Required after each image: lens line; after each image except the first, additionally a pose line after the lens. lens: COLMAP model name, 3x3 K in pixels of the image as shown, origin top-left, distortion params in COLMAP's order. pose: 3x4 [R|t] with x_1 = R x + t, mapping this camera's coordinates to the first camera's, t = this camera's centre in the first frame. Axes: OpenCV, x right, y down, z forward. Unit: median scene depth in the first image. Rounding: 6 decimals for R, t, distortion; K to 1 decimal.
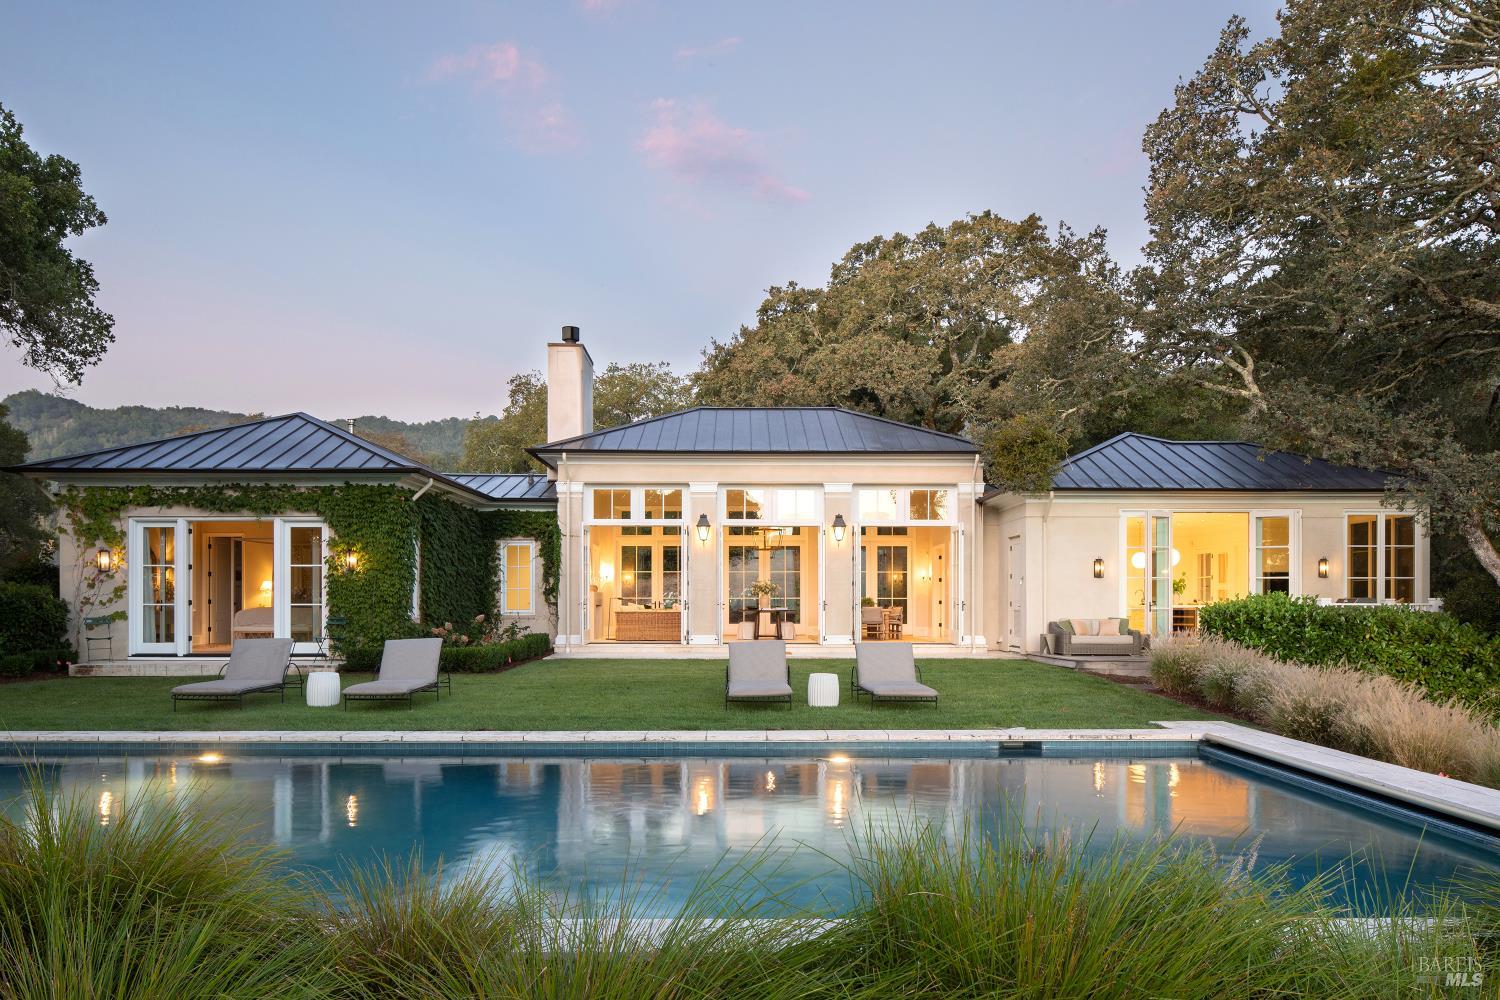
lens RADIAL K [[1035.1, 0, 751.2], [0, 1035.1, 564.3], [0, 0, 1]] dist [-0.004185, -0.001021]
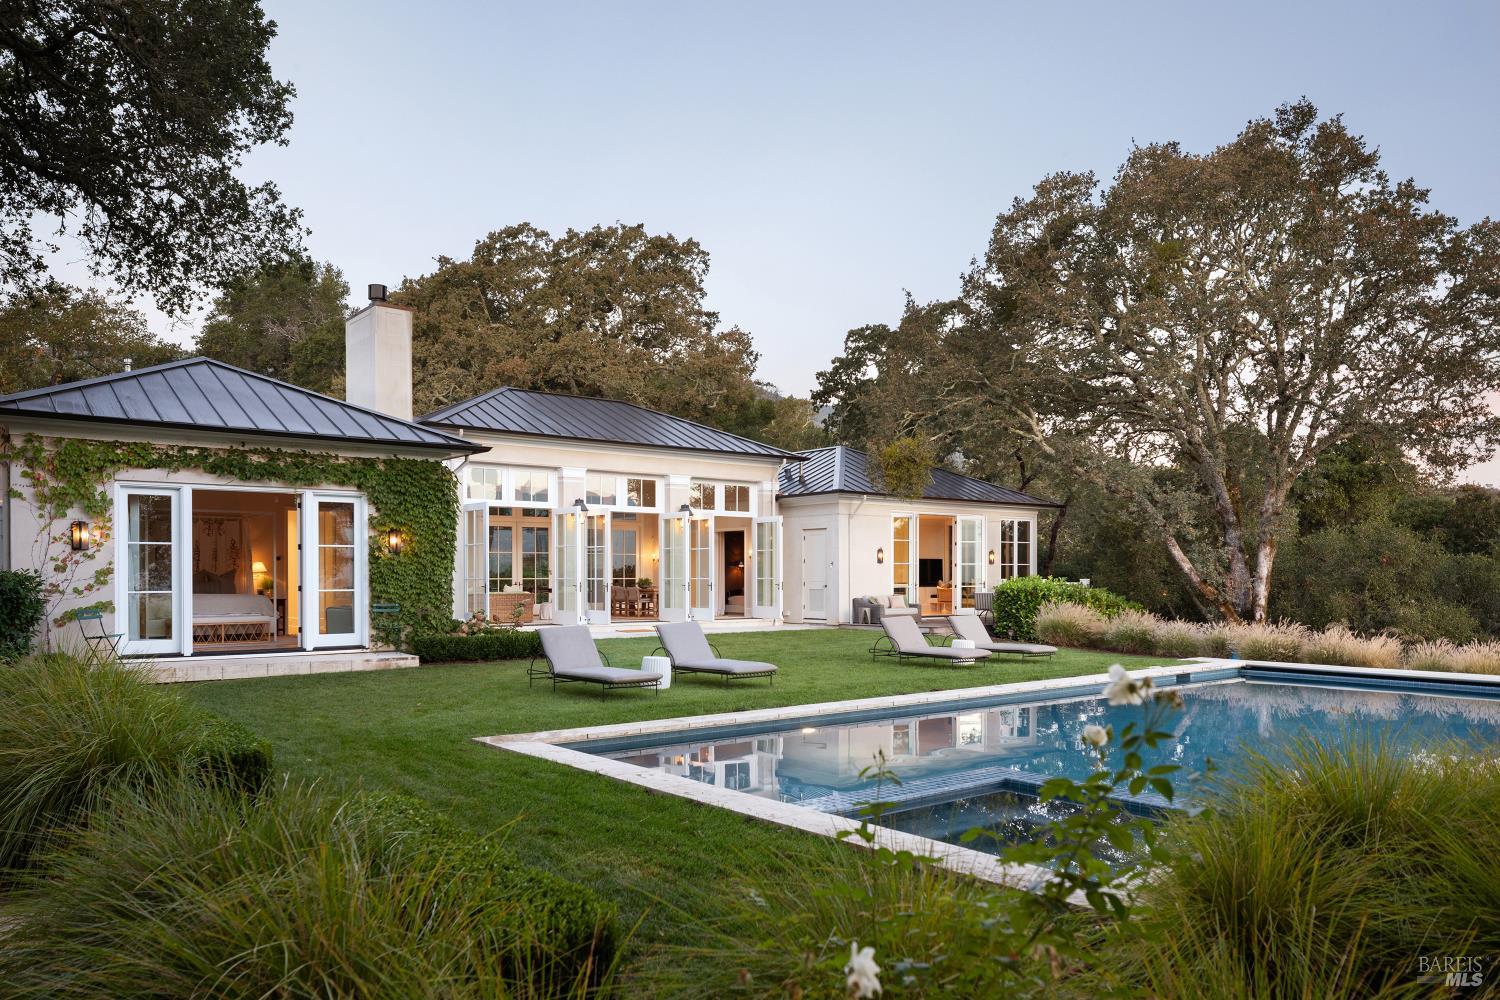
lens RADIAL K [[1086.3, 0, 750.0], [0, 1086.3, 500.0], [0, 0, 1]] dist [-0.000733, 0.000162]
pose [[0.788296, 0.041844, 0.613872, -0.726788], [-0.018937, 0.998862, -0.043768, -0.004037], [-0.615005, 0.022878, 0.788191, 0.056600]]
